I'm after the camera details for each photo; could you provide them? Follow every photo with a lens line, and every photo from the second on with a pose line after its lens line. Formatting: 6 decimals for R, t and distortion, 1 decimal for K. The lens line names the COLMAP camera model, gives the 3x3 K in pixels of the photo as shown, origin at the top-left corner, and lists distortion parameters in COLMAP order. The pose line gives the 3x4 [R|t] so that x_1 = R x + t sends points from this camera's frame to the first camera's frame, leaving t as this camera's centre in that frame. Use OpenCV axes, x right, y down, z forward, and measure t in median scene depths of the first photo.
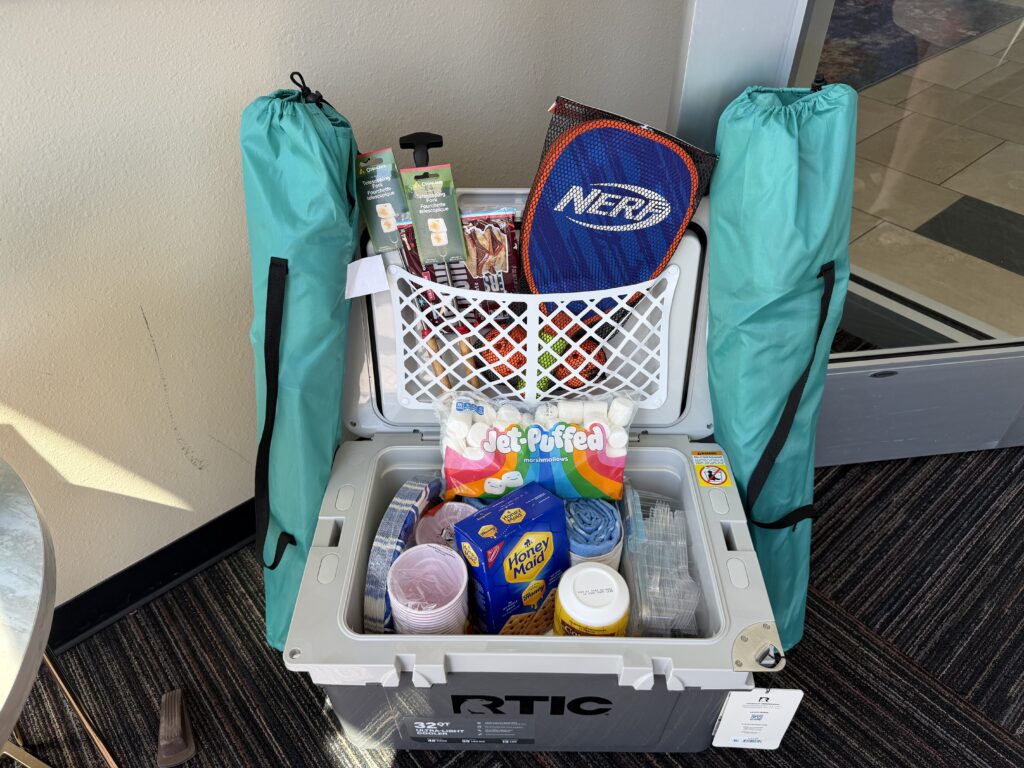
lens RADIAL K [[707.9, 0, 503.1], [0, 707.9, 391.3], [0, 0, 1]] dist [0.011355, 0.000367]
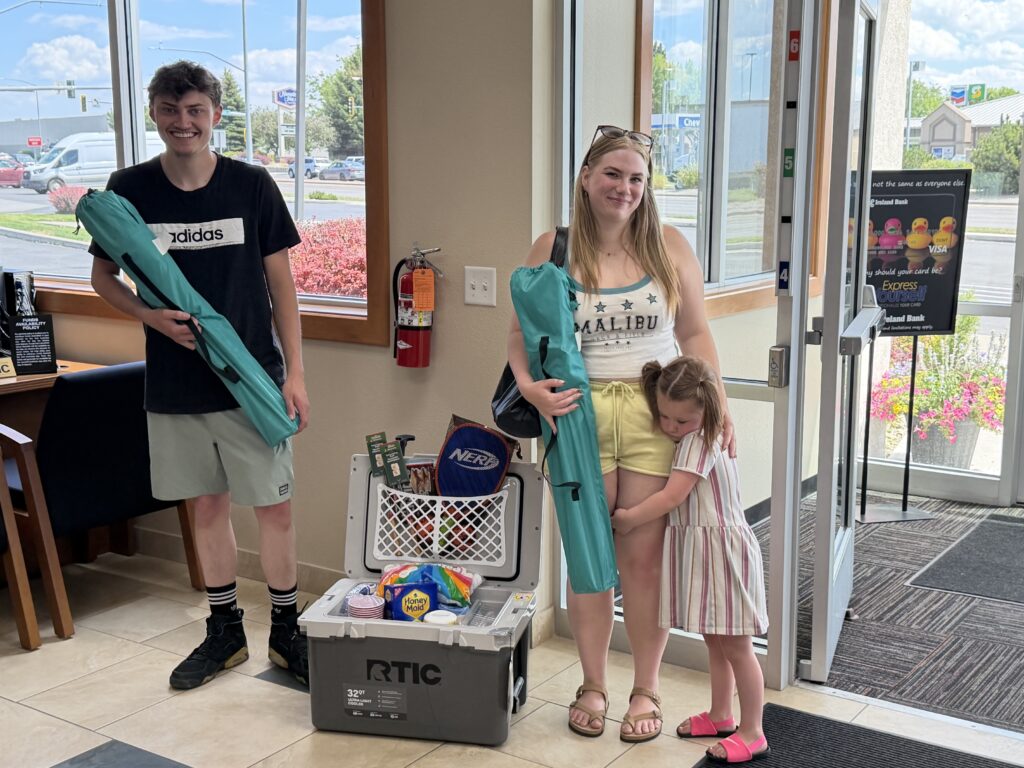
lens RADIAL K [[1312.4, 0, 513.6], [0, 1312.4, 385.9], [0, 0, 1]] dist [0.174338, 0.000000]
pose [[0.982459, 0.033693, -0.183411, 0.997426], [-0.129815, 0.829668, -0.542953, 1.748542], [0.133877, 0.557239, 0.819489, -2.485678]]
